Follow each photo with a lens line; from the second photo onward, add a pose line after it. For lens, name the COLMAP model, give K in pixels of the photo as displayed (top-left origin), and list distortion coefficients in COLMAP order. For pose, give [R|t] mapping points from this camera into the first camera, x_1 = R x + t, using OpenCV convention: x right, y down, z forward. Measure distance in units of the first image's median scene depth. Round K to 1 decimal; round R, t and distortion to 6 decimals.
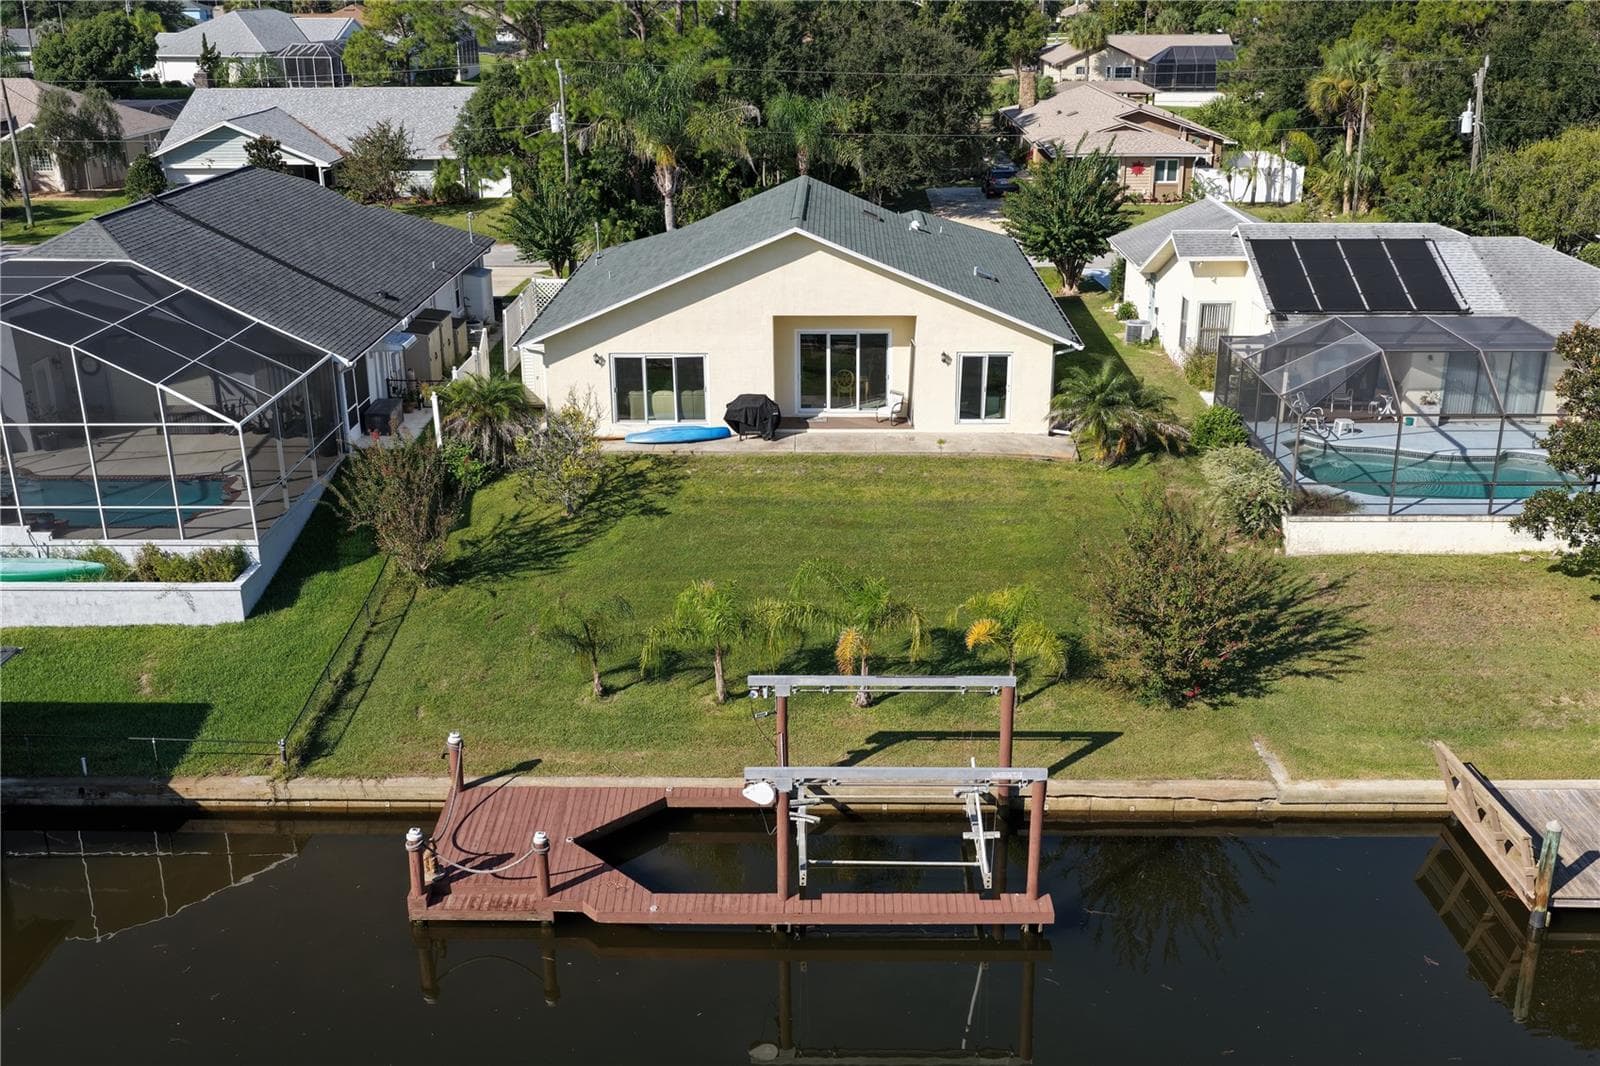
lens RADIAL K [[1591.5, 0, 793.4], [0, 1591.5, 537.2], [0, 0, 1]] dist [-0.002958, 0.021299]
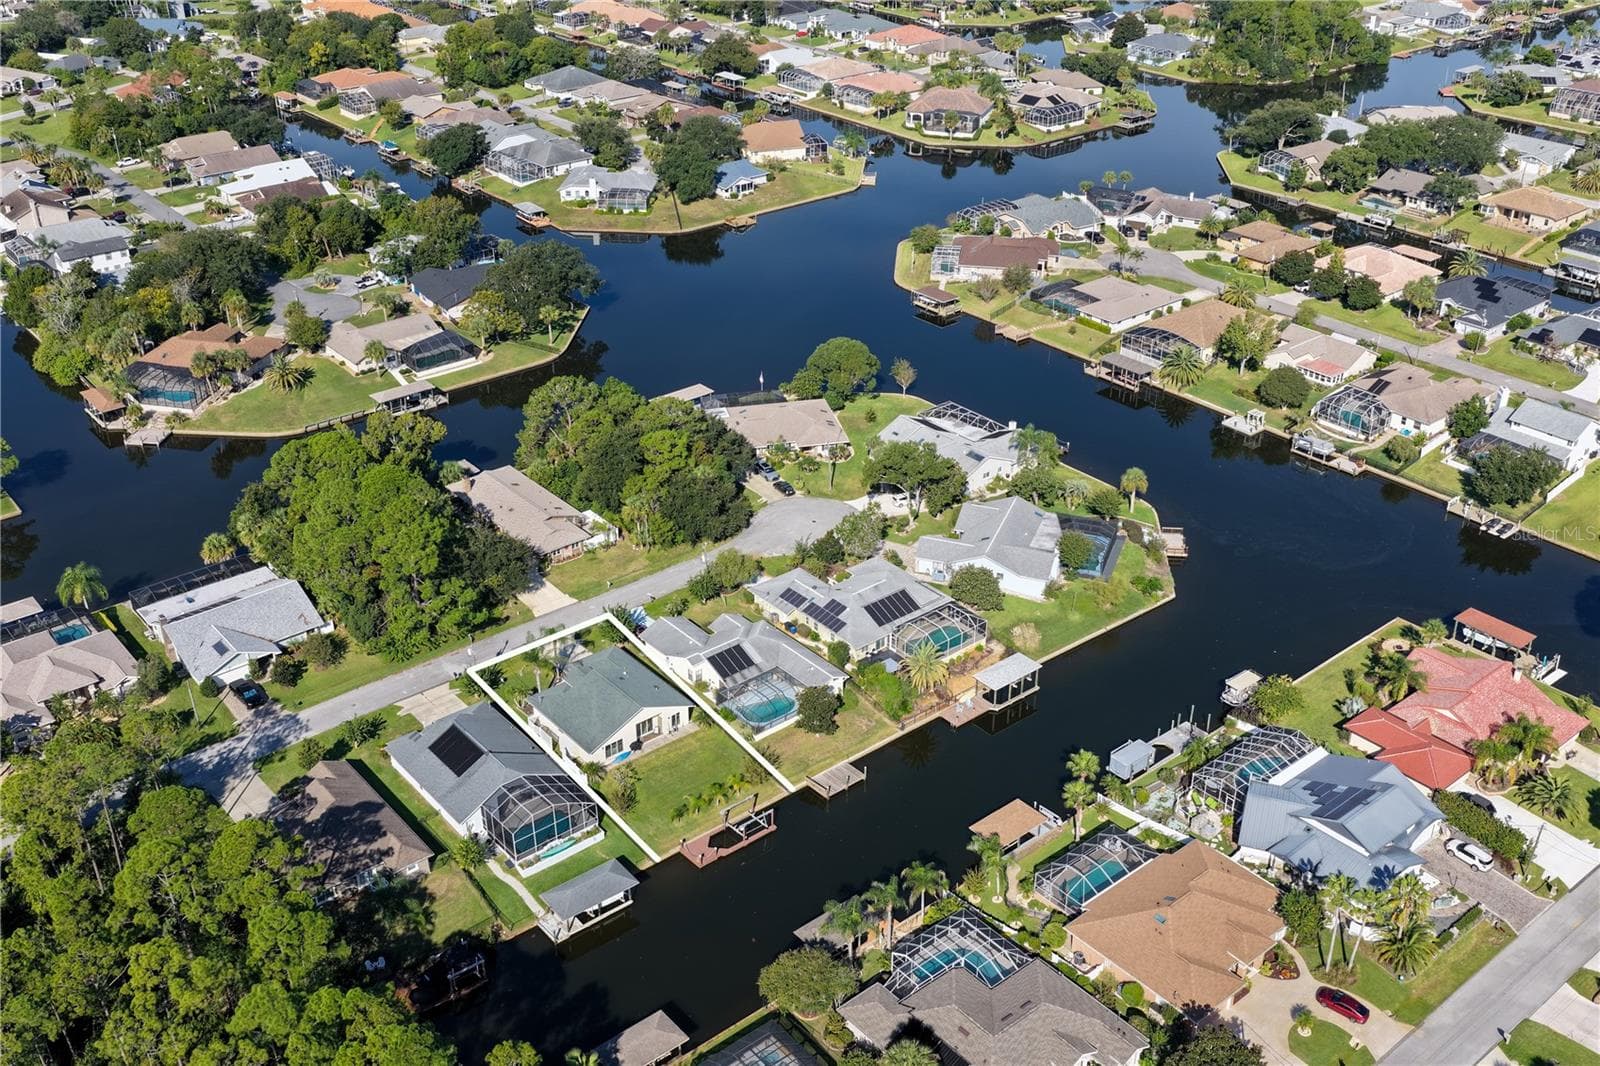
lens RADIAL K [[1602.9, 0, 827.3], [0, 1602.9, 534.1], [0, 0, 1]] dist [-0.004418, 0.008592]
pose [[0.749882, -0.309014, 0.584968, -2.160252], [0.220962, 0.950420, 0.218812, -1.578160], [-0.623581, -0.034827, 0.780983, -2.925964]]
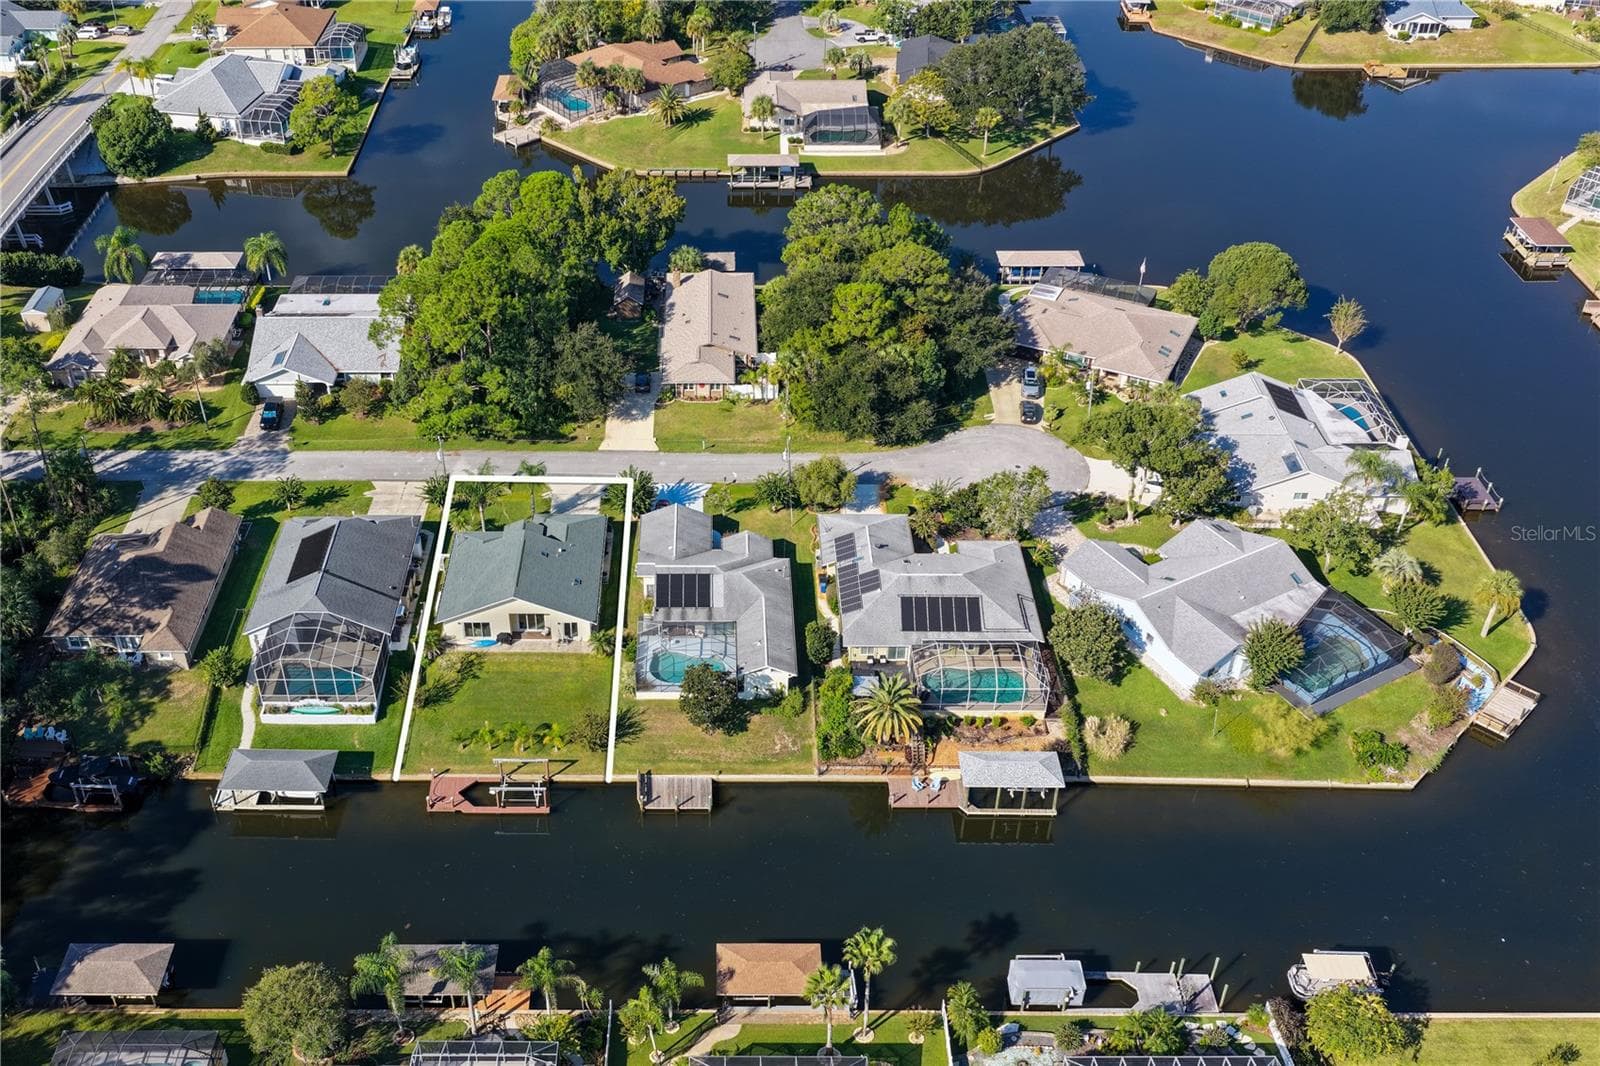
lens RADIAL K [[1593.9, 0, 680.4], [0, 1593.9, 535.3], [0, 0, 1]] dist [-0.012170, 0.042914]
pose [[0.999974, -0.002034, 0.006929, 0.360405], [0.000049, 0.961420, 0.275084, -1.343437], [-0.007221, -0.275076, 0.961395, -2.457064]]
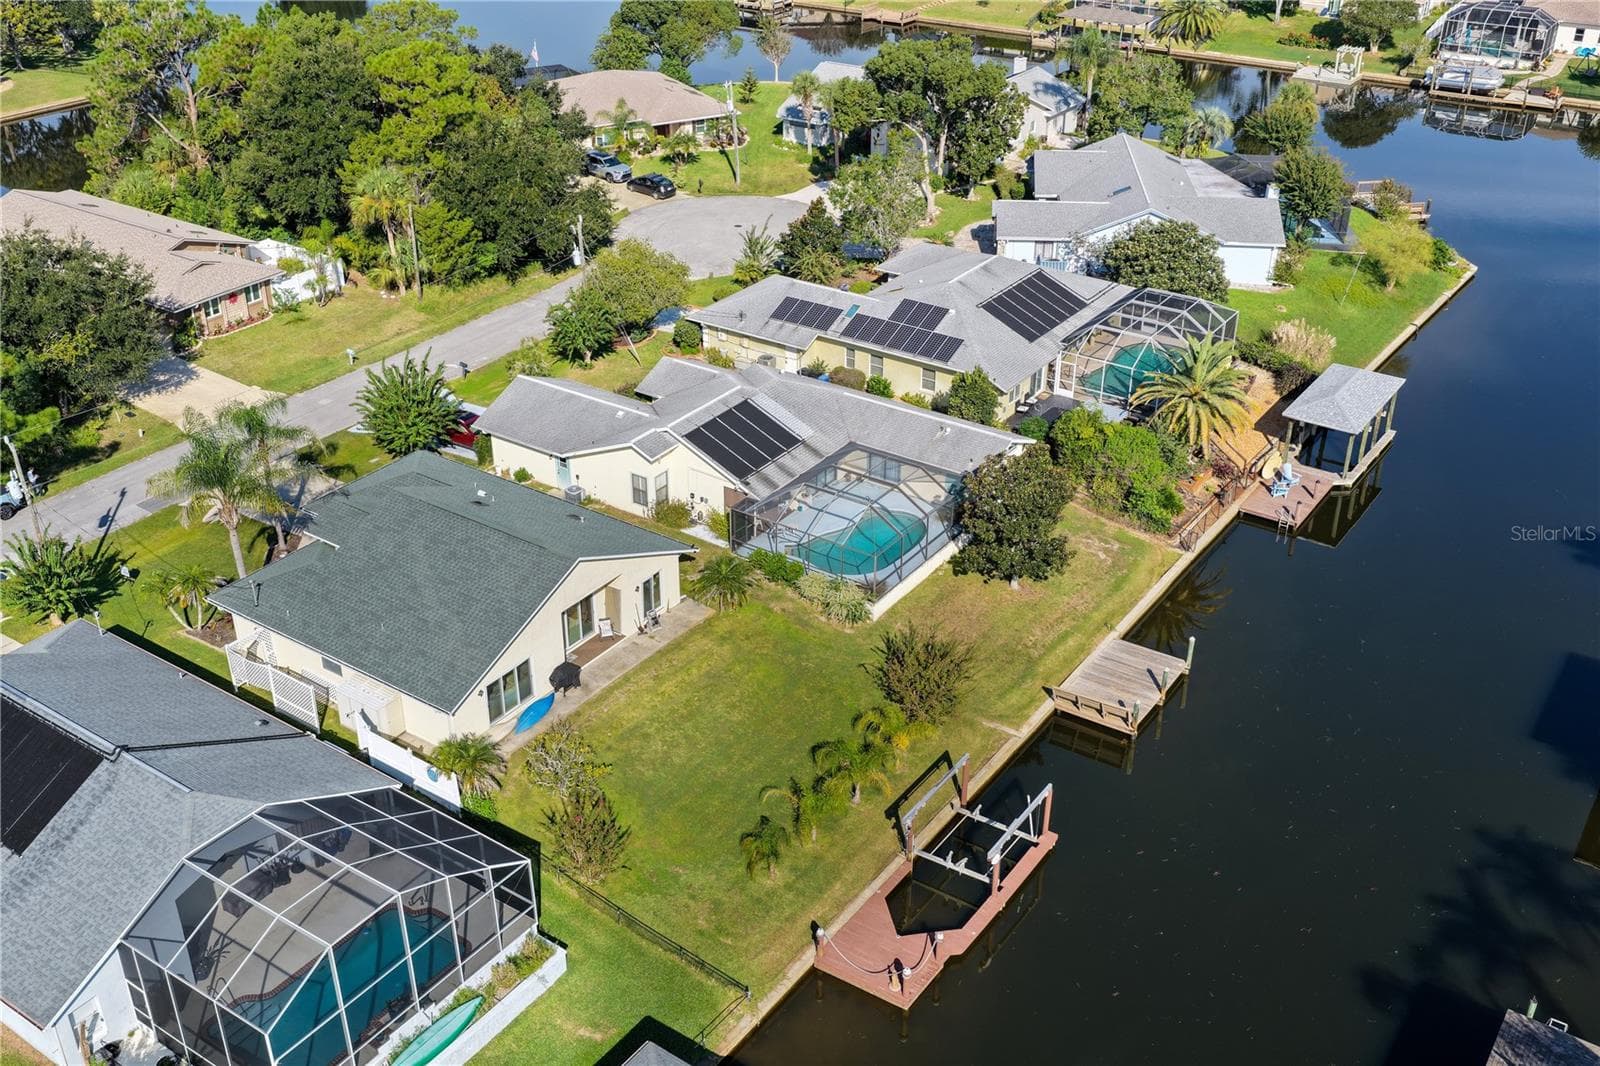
lens RADIAL K [[1591.5, 0, 793.4], [0, 1591.5, 537.2], [0, 0, 1]] dist [-0.002958, 0.021299]
pose [[0.556500, -0.399974, 0.728237, -1.012525], [0.288969, 0.914954, 0.281704, -0.599958], [-0.778977, 0.053669, 0.624751, -0.121302]]
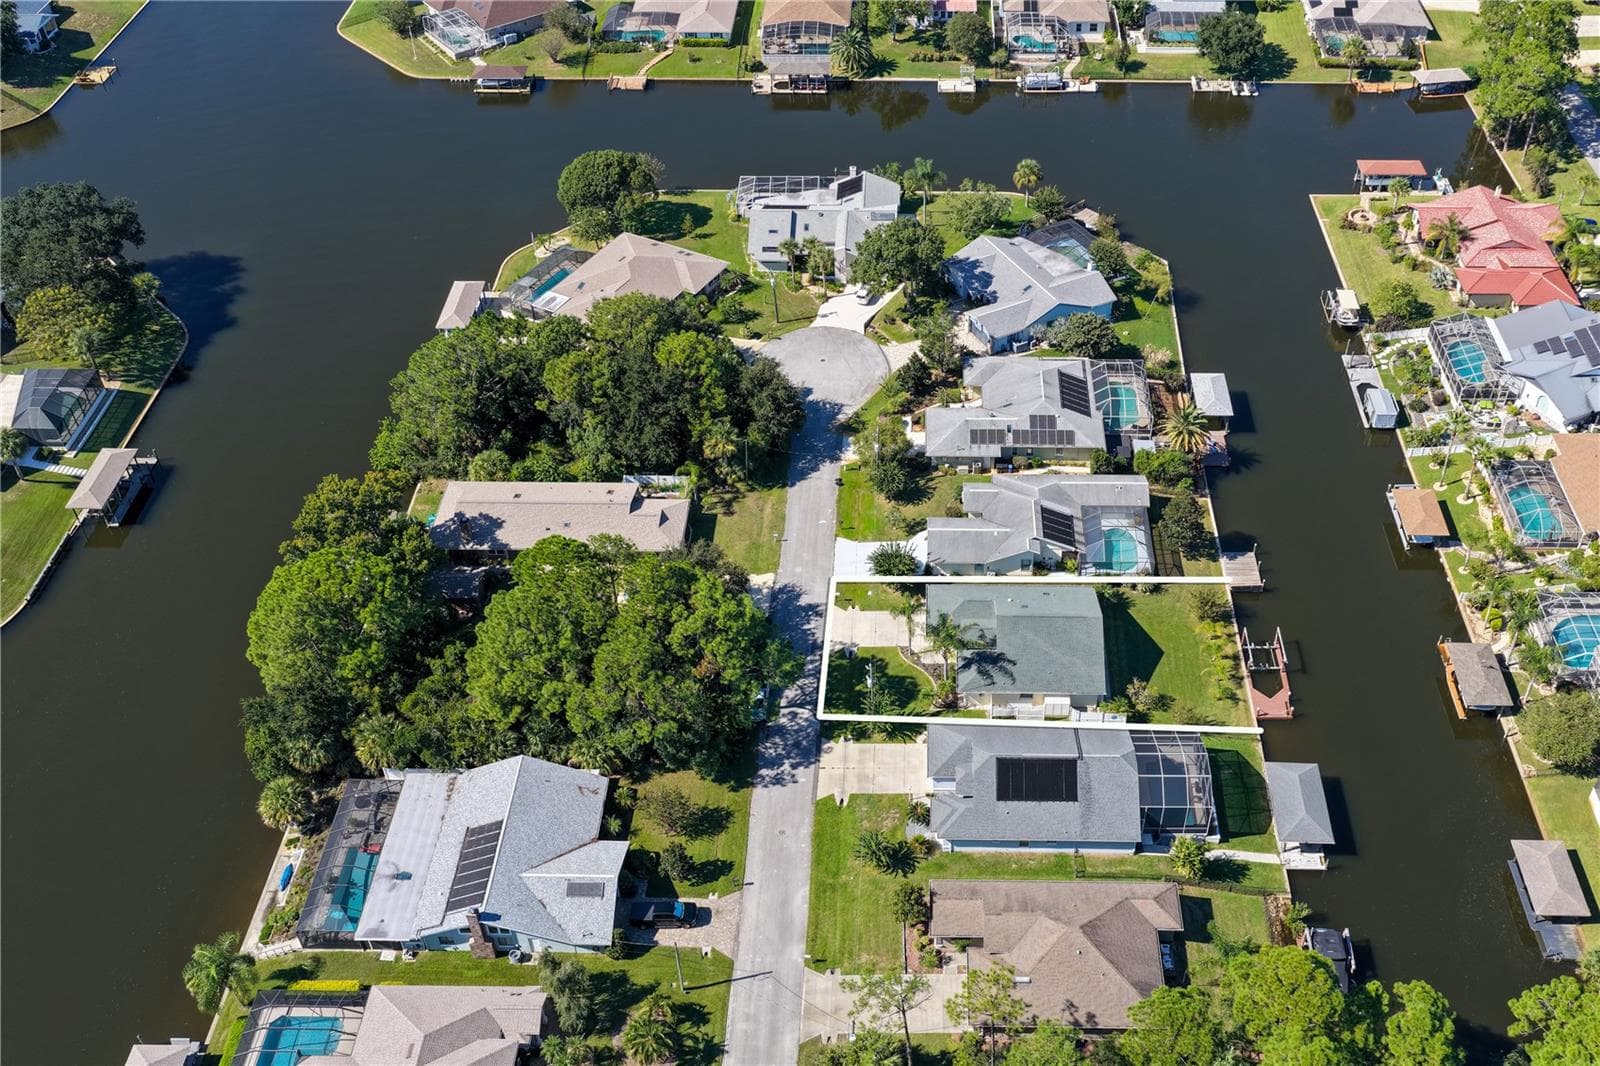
lens RADIAL K [[1589.7, 0, 923.5], [0, 1589.7, 530.6], [0, 0, 1]] dist [0.015784, 0.004980]
pose [[-0.011670, -0.656155, 0.754536, -2.844931], [0.341398, 0.706630, 0.619775, -2.958490], [-0.939846, 0.264830, 0.215764, 0.529172]]
